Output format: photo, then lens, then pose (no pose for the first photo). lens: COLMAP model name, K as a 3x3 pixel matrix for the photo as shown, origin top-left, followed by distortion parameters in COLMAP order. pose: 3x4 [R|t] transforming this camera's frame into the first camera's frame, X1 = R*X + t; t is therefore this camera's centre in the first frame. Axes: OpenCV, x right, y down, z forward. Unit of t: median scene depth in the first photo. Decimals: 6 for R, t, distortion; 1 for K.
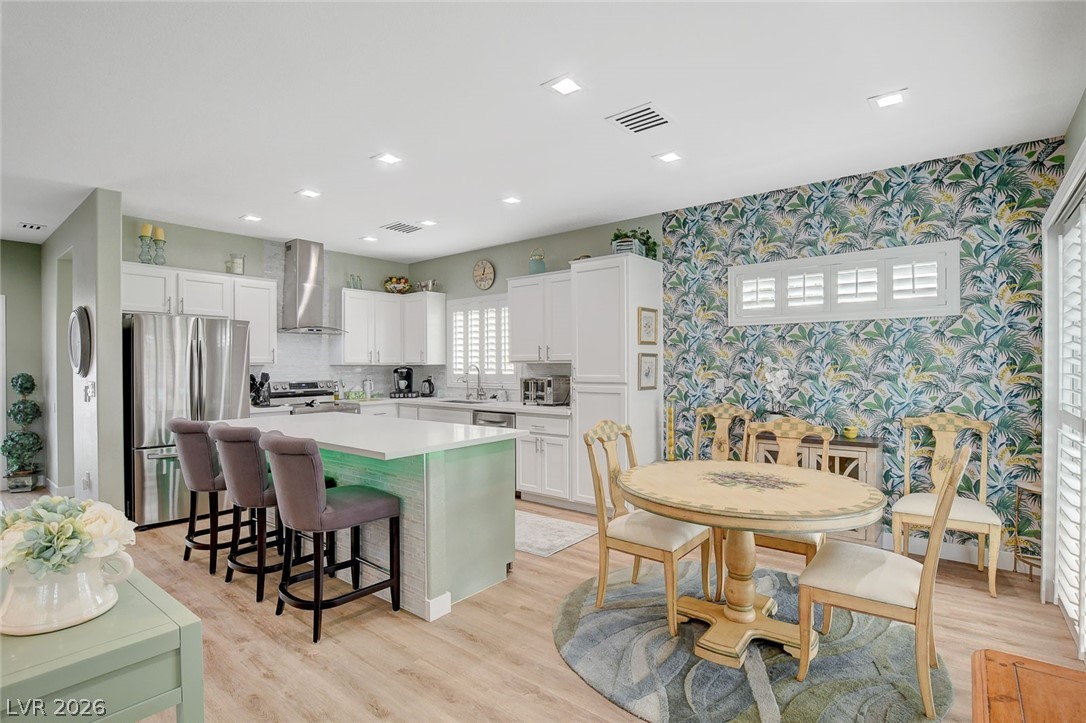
lens RADIAL K [[530.5, 0, 545.9], [0, 530.5, 369.5], [0, 0, 1]] dist [-0.024452, 0.000030]
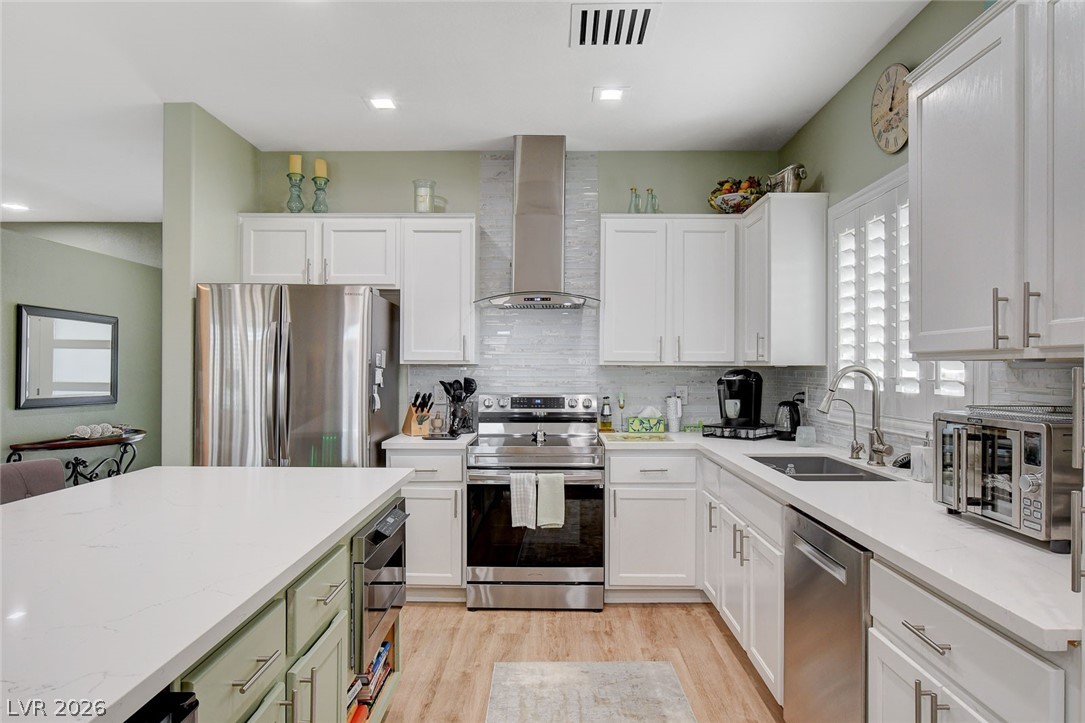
lens RADIAL K [[659.7, 0, 543.6], [0, 659.7, 368.5], [0, 0, 1]] dist [-0.012317, 0.000774]
pose [[0.618644, 0.006873, -0.785641, 0.096516], [-0.012567, 0.999920, -0.001149, -0.004604], [0.785571, 0.010584, 0.618681, 0.654772]]
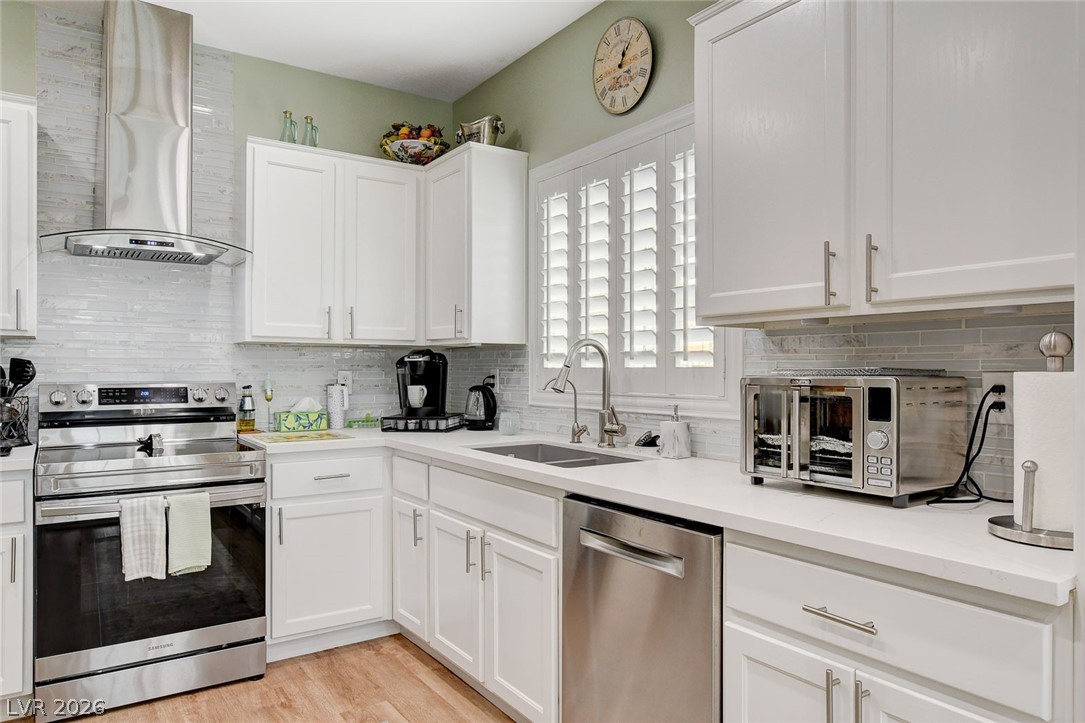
lens RADIAL K [[723.4, 0, 542.7], [0, 723.4, 368.0], [0, 0, 1]] dist [-0.002635, 0.003518]
pose [[0.957728, 0.005251, -0.287628, -0.041187], [-0.008068, 0.999930, -0.008610, 0.015047], [0.287562, 0.010566, 0.957704, 0.662300]]
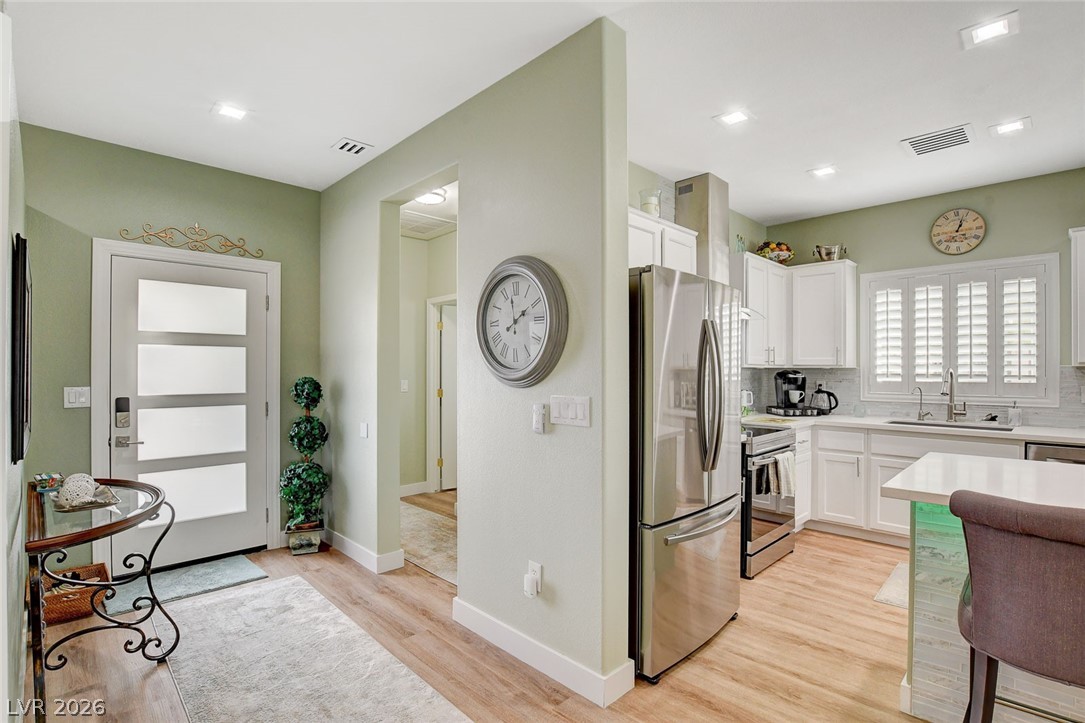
lens RADIAL K [[523.1, 0, 543.0], [0, 523.1, 369.1], [0, 0, 1]] dist [-0.027924, 0.001665]
pose [[0.994188, 0.005486, -0.107519, -0.661038], [-0.006398, 0.999946, -0.008136, 0.000567], [0.107468, 0.008776, 0.994170, 0.373998]]
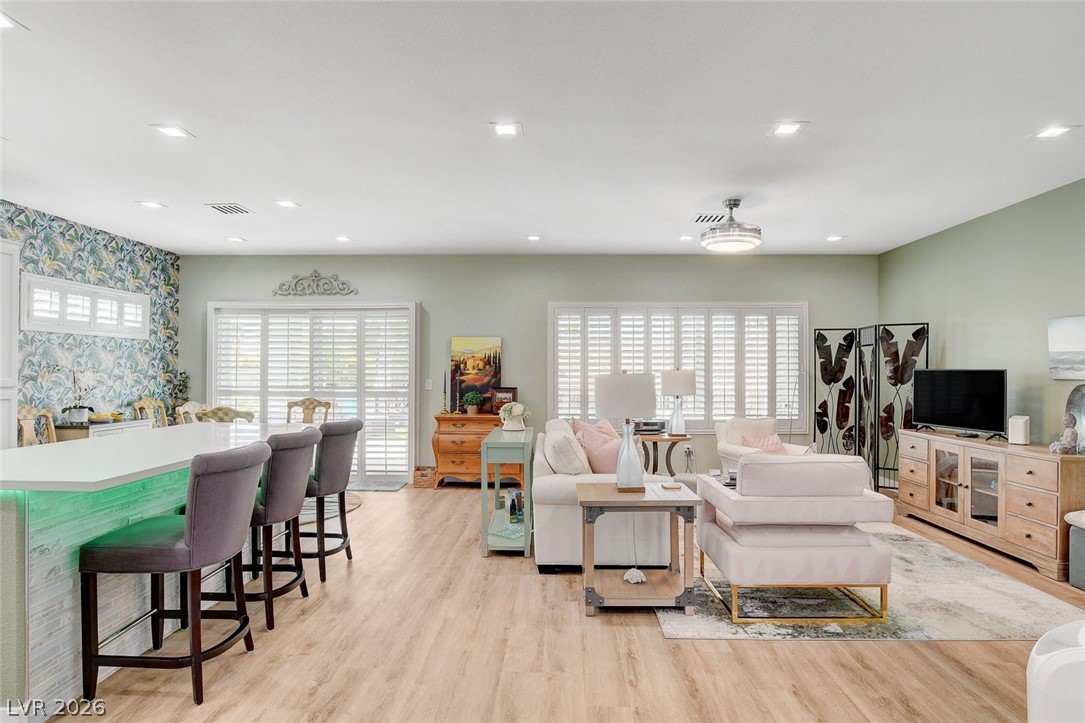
lens RADIAL K [[571.9, 0, 540.2], [0, 571.9, 368.4], [0, 0, 1]] dist [-0.022753, -0.000110]
pose [[-0.605145, 0.006176, 0.796091, -0.945907], [0.003826, 0.999981, -0.004849, 0.001776], [-0.796106, 0.000112, -0.605157, 0.722960]]
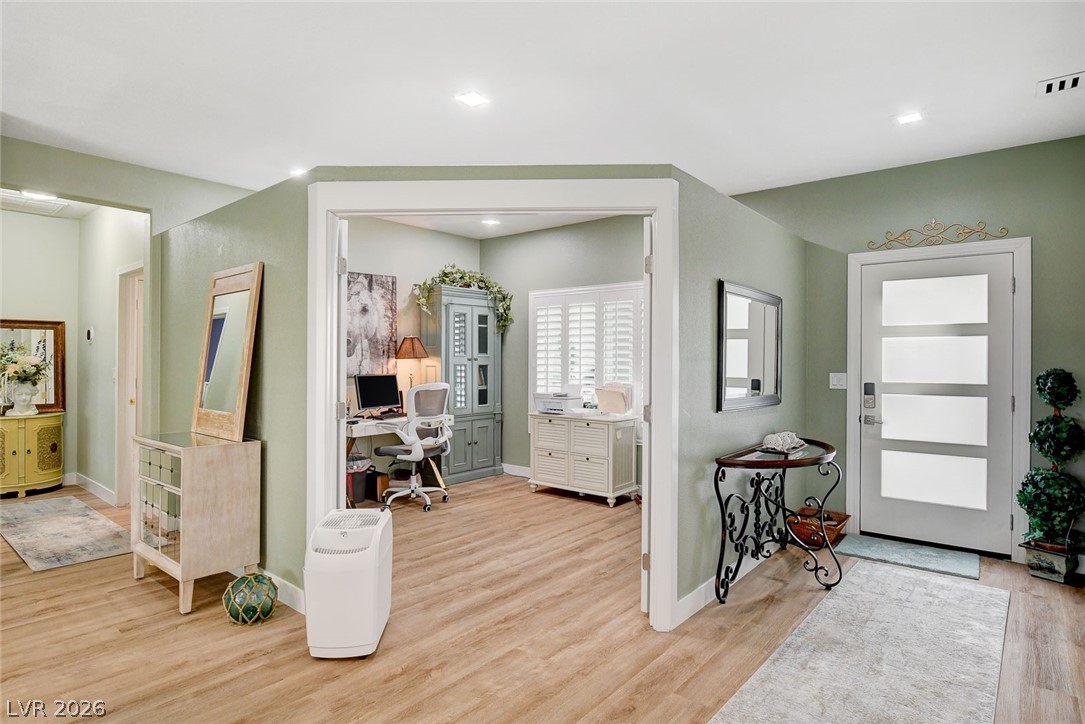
lens RADIAL K [[581.6, 0, 538.7], [0, 581.6, 357.4], [0, 0, 1]] dist [-0.023408, -0.000177]
pose [[-0.008551, -0.000604, -0.999963, -0.405352], [-0.013491, 0.999909, -0.000489, 0.003300], [0.999872, 0.013486, -0.008558, 0.464291]]
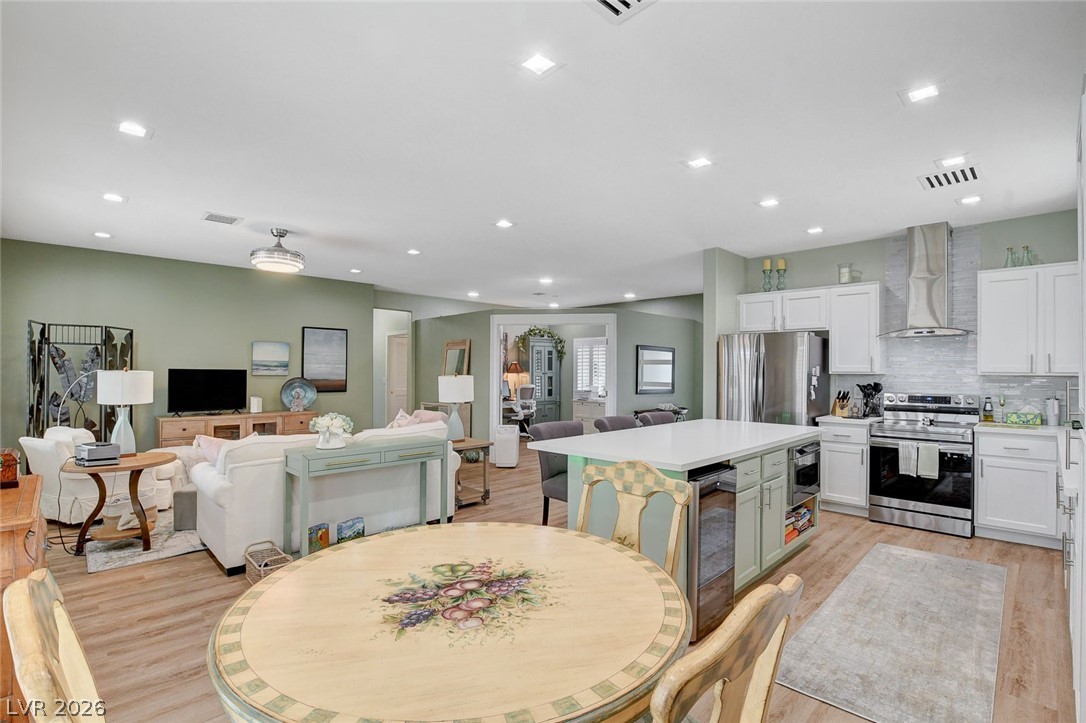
lens RADIAL K [[514.9, 0, 549.9], [0, 514.9, 363.0], [0, 0, 1]] dist [-0.028963, 0.001441]
pose [[-0.105698, -0.012019, -0.994326, 0.448380], [-0.013524, 0.999852, -0.010648, -0.011500], [0.994306, 0.012322, -0.105845, 0.555939]]
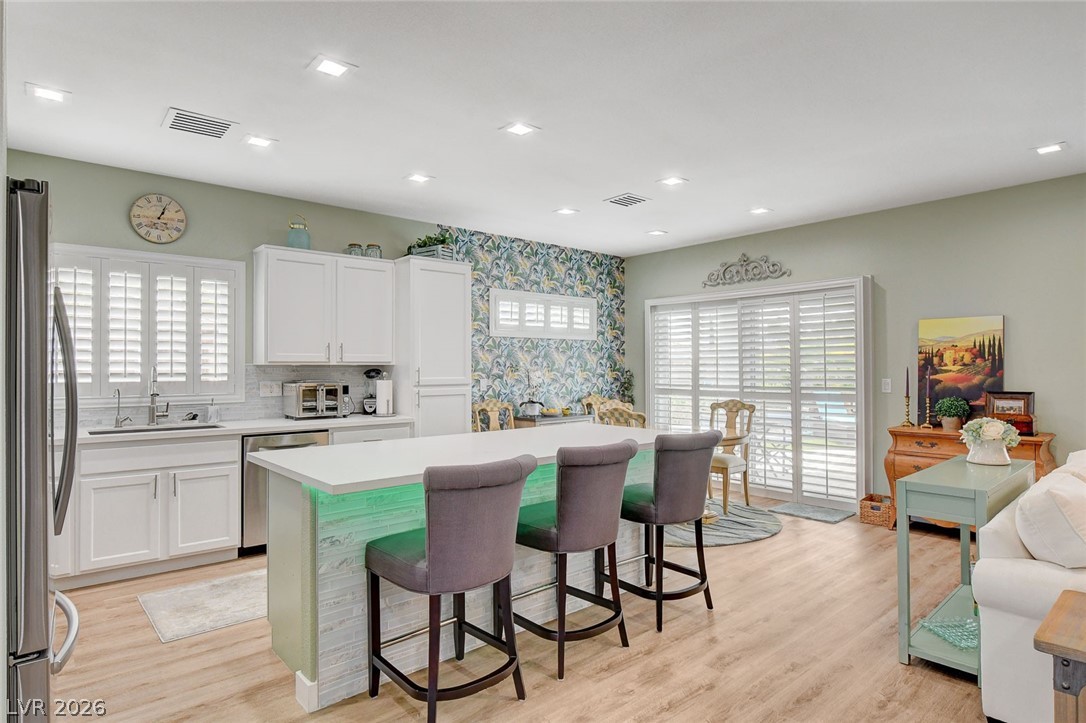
lens RADIAL K [[591.4, 0, 555.1], [0, 591.4, 364.6], [0, 0, 1]] dist [-0.023573, 0.000498]
pose [[0.165628, 0.009026, 0.986147, -0.828543], [0.010328, 0.999887, -0.010886, 0.000736], [-0.986134, 0.011988, 0.165516, 0.527315]]
